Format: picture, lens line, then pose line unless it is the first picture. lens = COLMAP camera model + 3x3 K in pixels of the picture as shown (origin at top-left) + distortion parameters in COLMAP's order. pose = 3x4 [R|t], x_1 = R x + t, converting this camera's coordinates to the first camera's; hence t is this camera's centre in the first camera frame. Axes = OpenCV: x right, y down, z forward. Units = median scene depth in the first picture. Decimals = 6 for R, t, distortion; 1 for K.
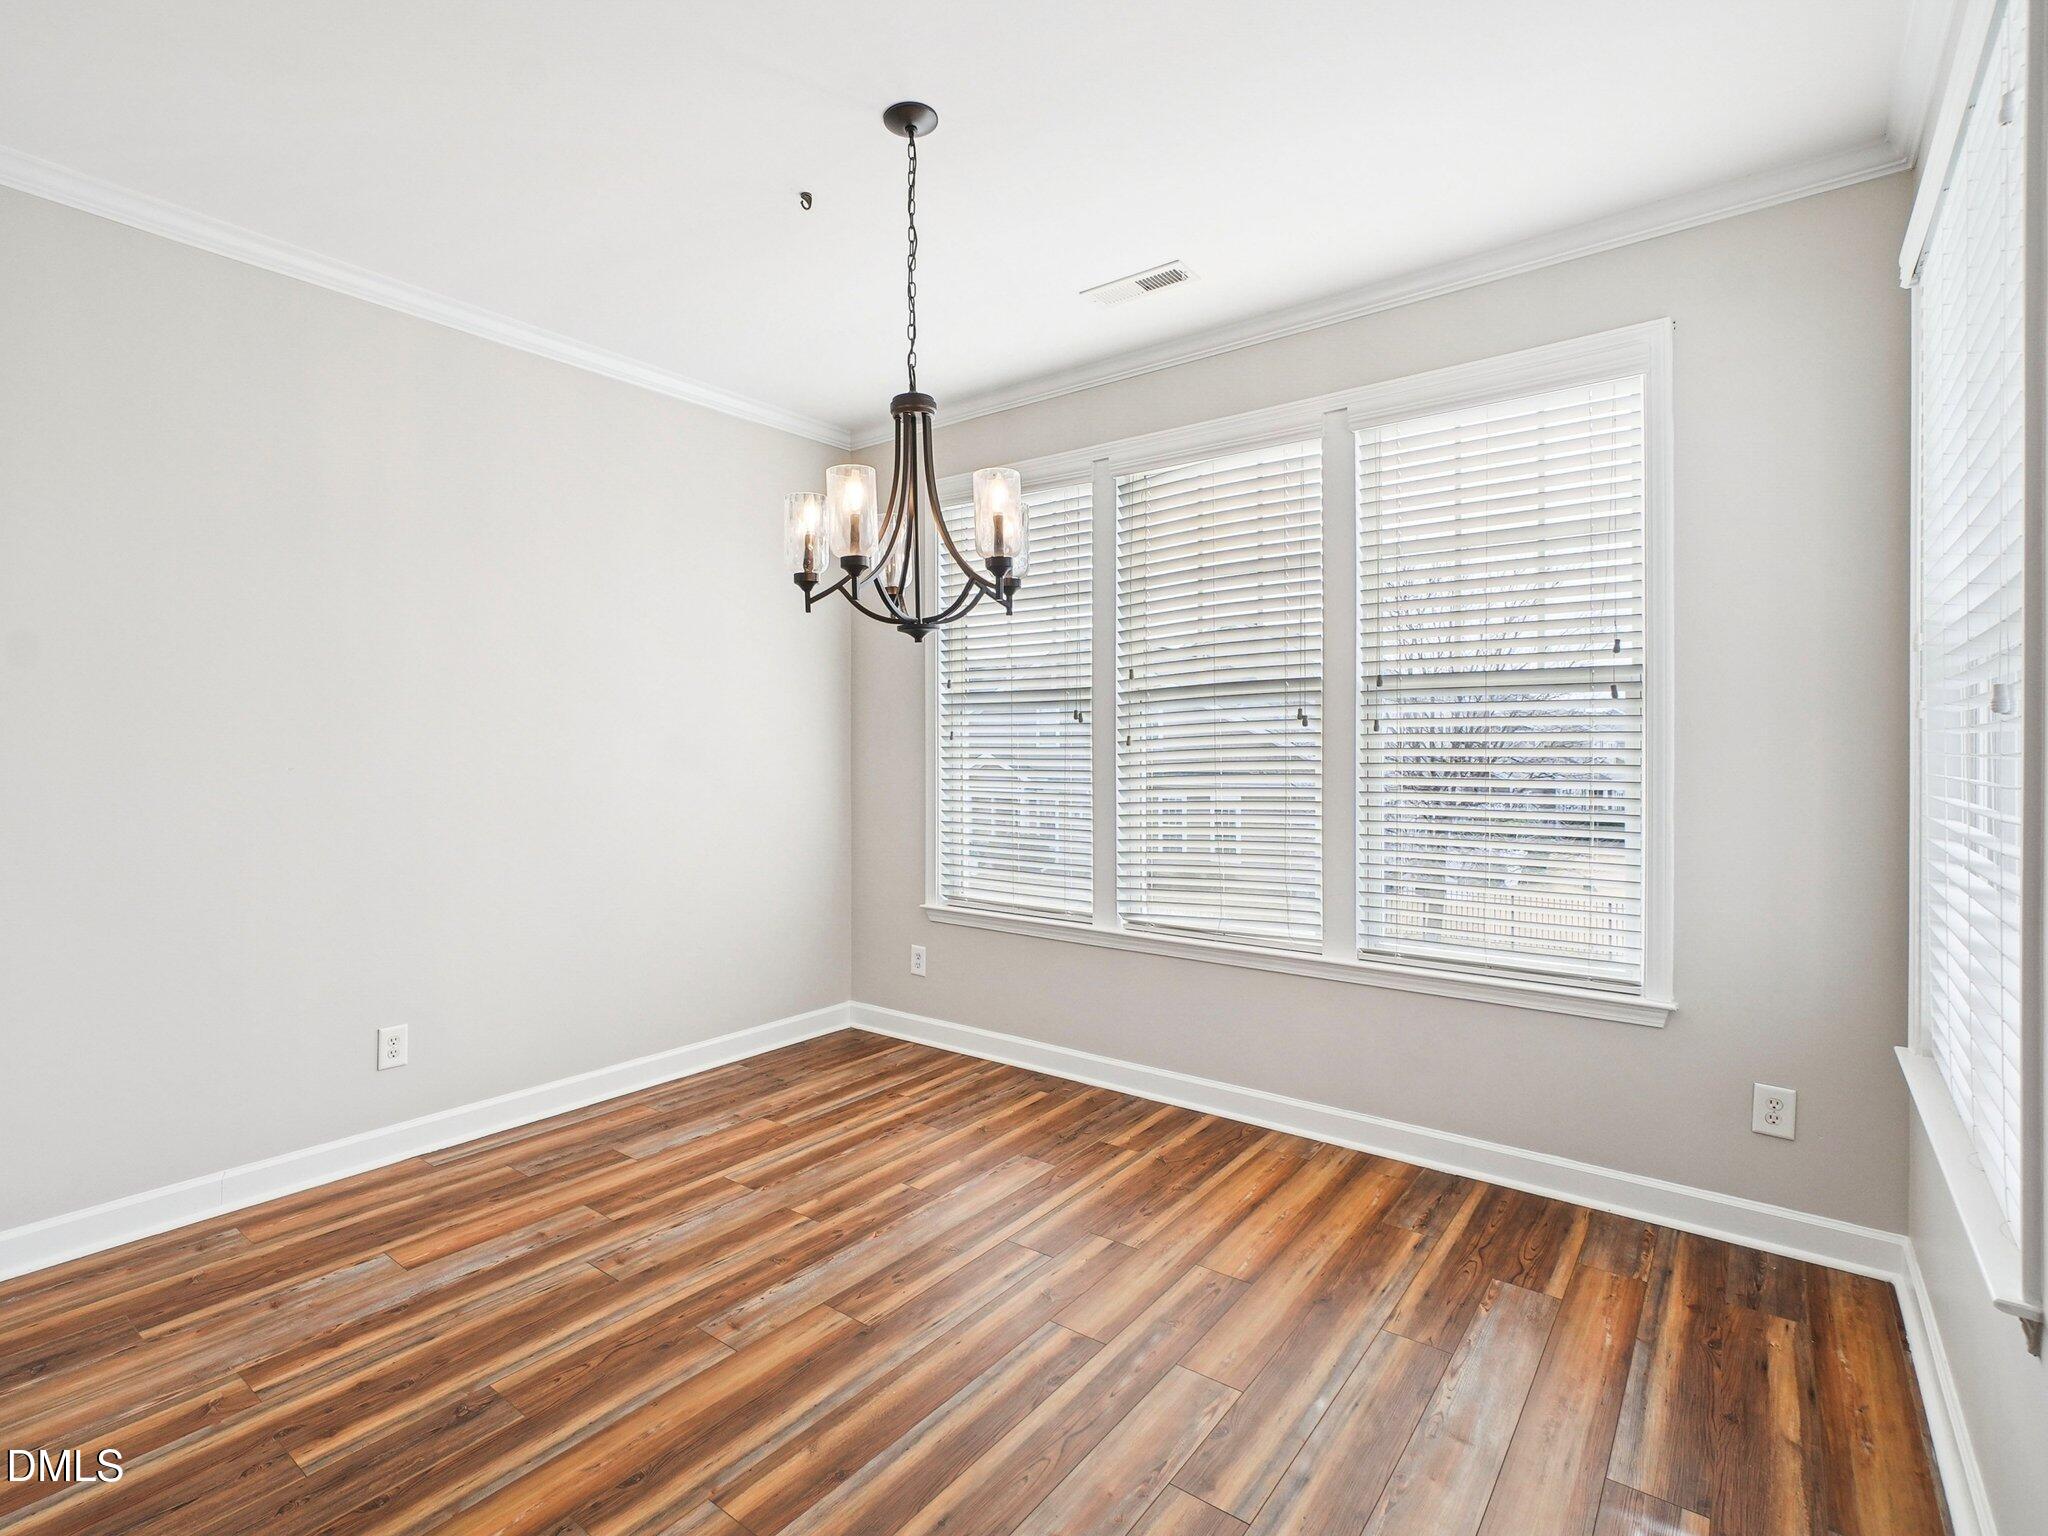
lens RADIAL K [[992.1, 0, 1011.2], [0, 992.1, 763.7], [0, 0, 1]] dist [0.004239, 0.003170]
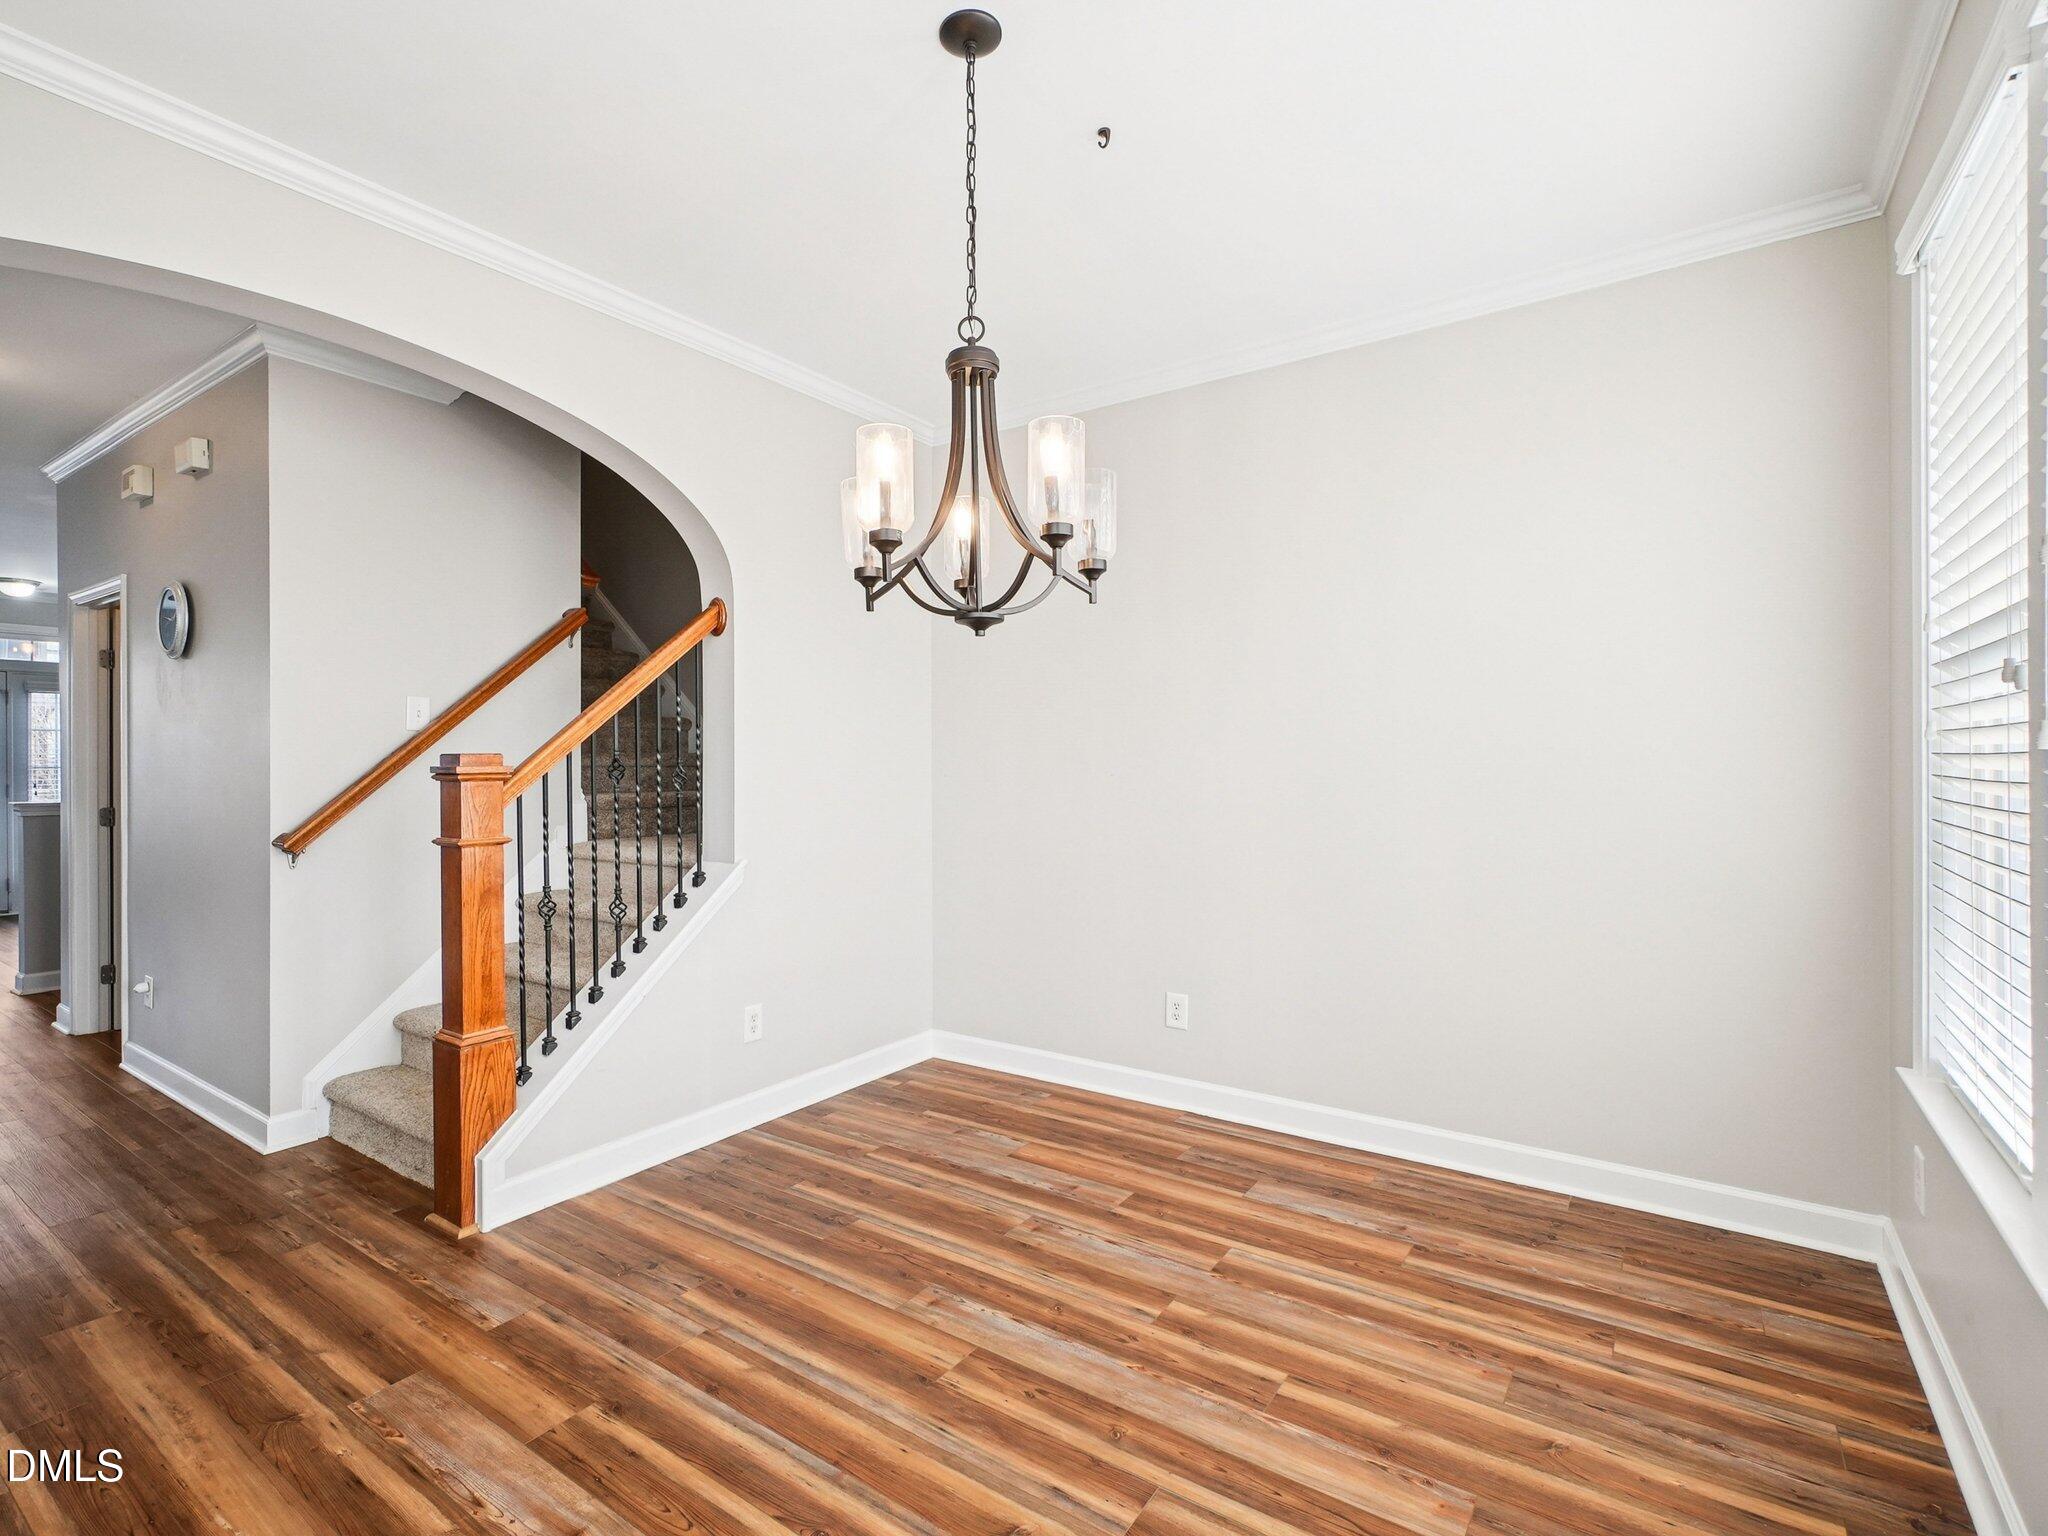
lens RADIAL K [[992.1, 0, 1006.5], [0, 992.1, 764.1], [0, 0, 1]] dist [0.004239, 0.003170]
pose [[0.036413, 0.001459, -0.999336, 0.643345], [-0.004943, 0.999987, 0.001280, -0.025546], [0.999325, 0.004894, 0.036419, 0.810003]]
